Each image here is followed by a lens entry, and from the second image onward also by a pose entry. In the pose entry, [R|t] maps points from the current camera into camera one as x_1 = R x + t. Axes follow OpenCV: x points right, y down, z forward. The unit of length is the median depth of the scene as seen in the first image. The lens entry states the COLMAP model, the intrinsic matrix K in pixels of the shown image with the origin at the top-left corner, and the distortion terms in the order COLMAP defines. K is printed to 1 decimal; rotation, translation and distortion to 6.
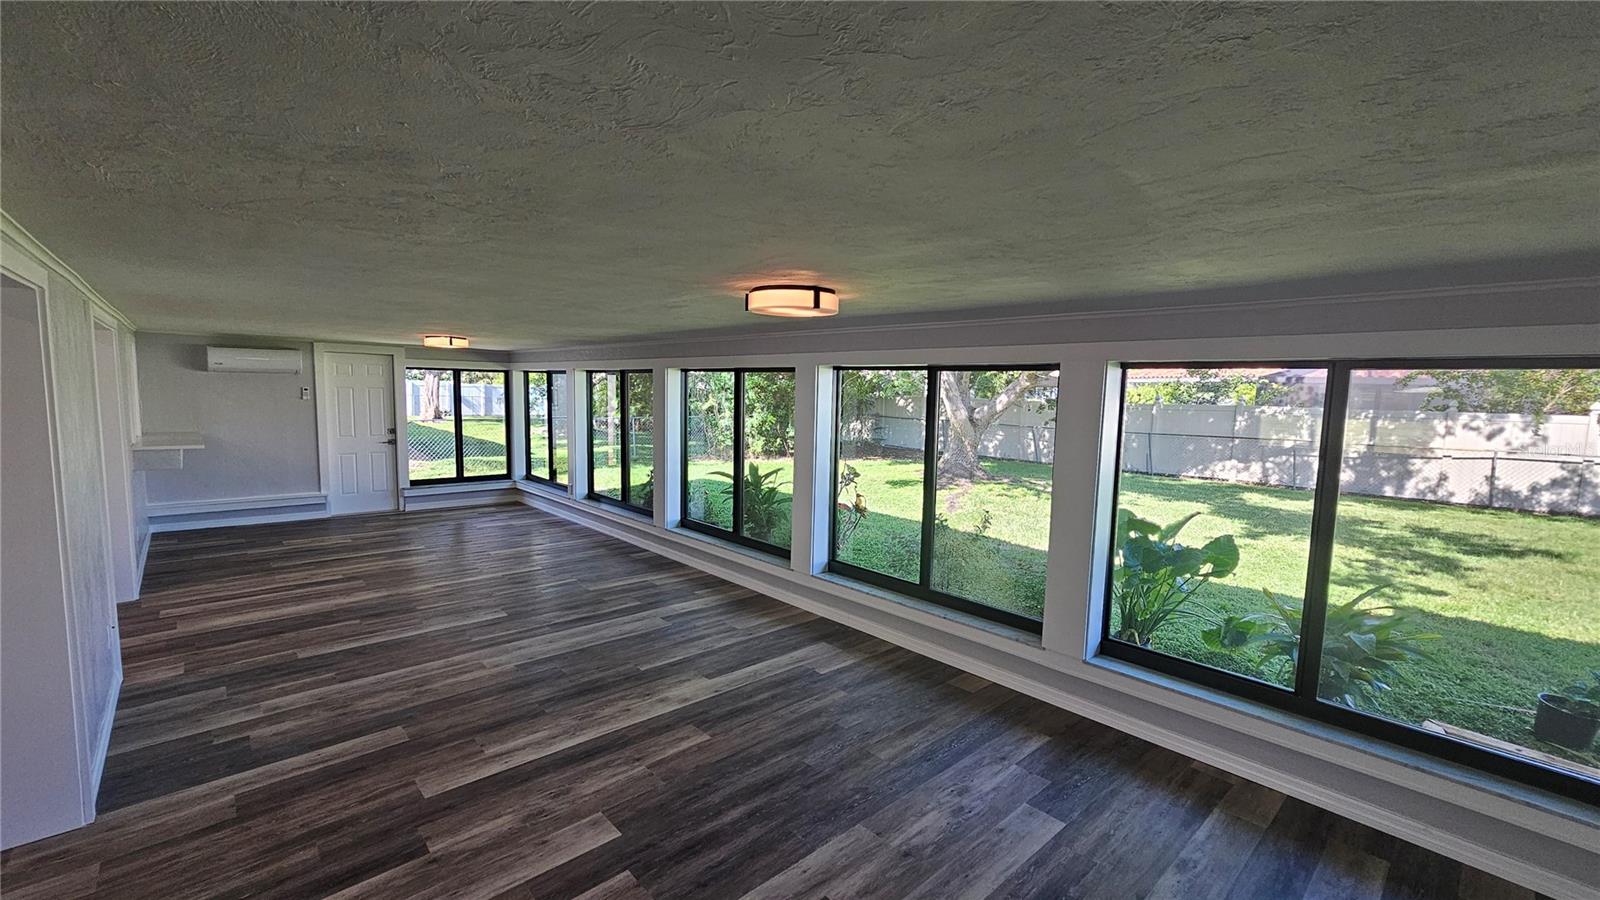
lens RADIAL K [[665.3, 0, 811.2], [0, 665.3, 451.0], [0, 0, 1]] dist [-0.000002, 0.000037]
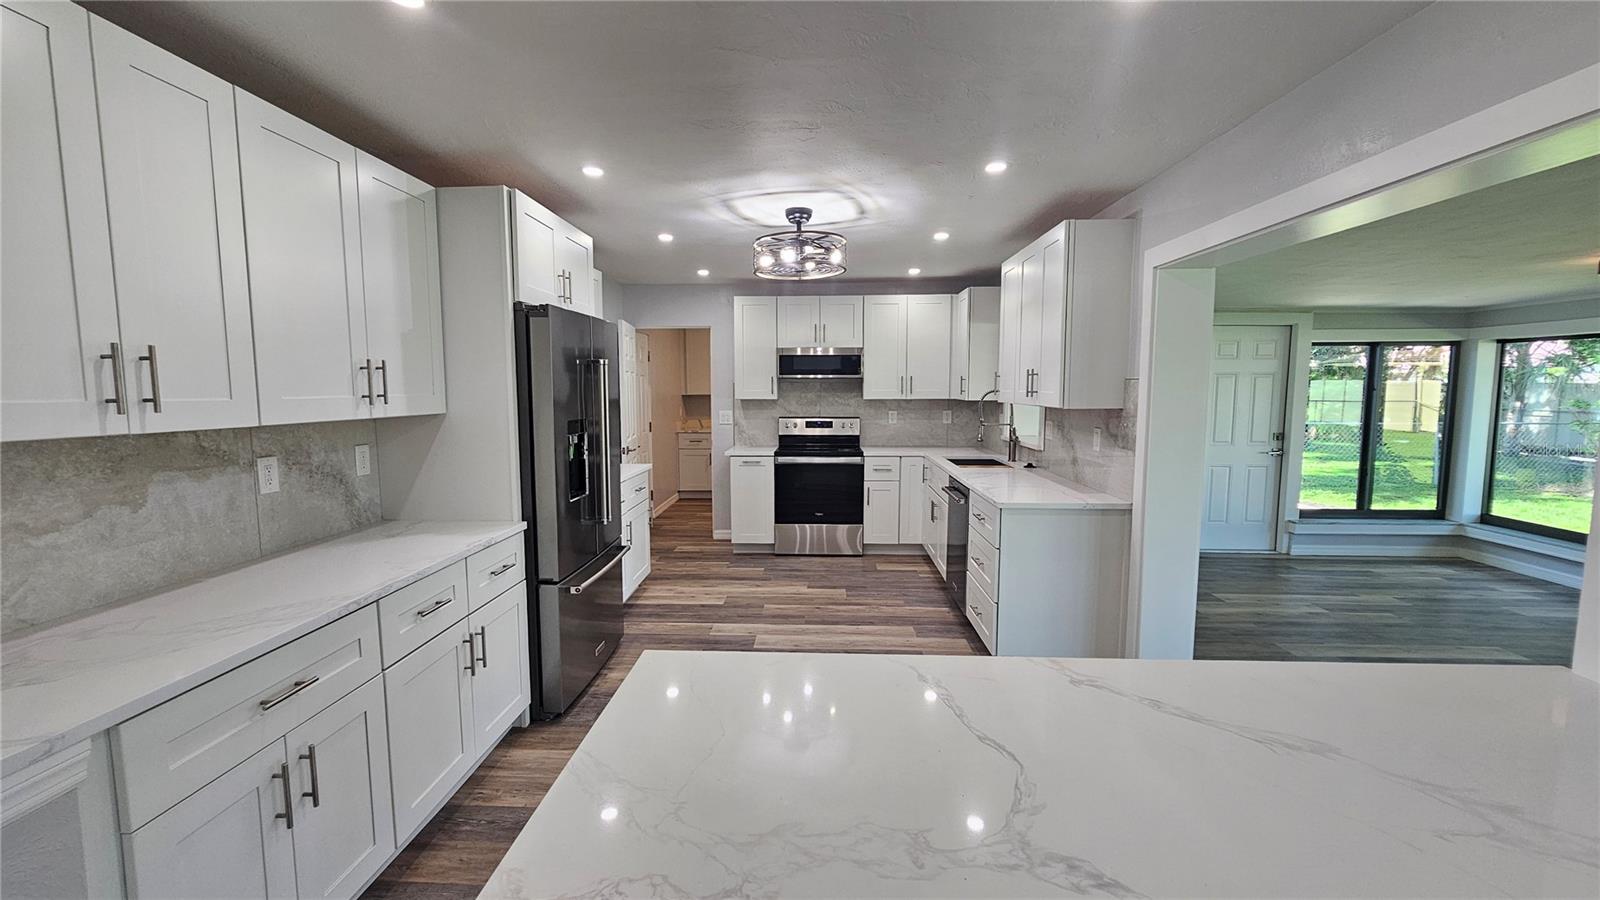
lens RADIAL K [[654.4, 0, 795.5], [0, 654.4, 451.2], [0, 0, 1]] dist [-0.002823, 0.000004]
pose [[0.696787, 0.044598, -0.715890, -0.486710], [-0.049552, 0.998674, 0.013985, 0.000373], [0.715564, 0.025729, 0.698073, 0.165590]]
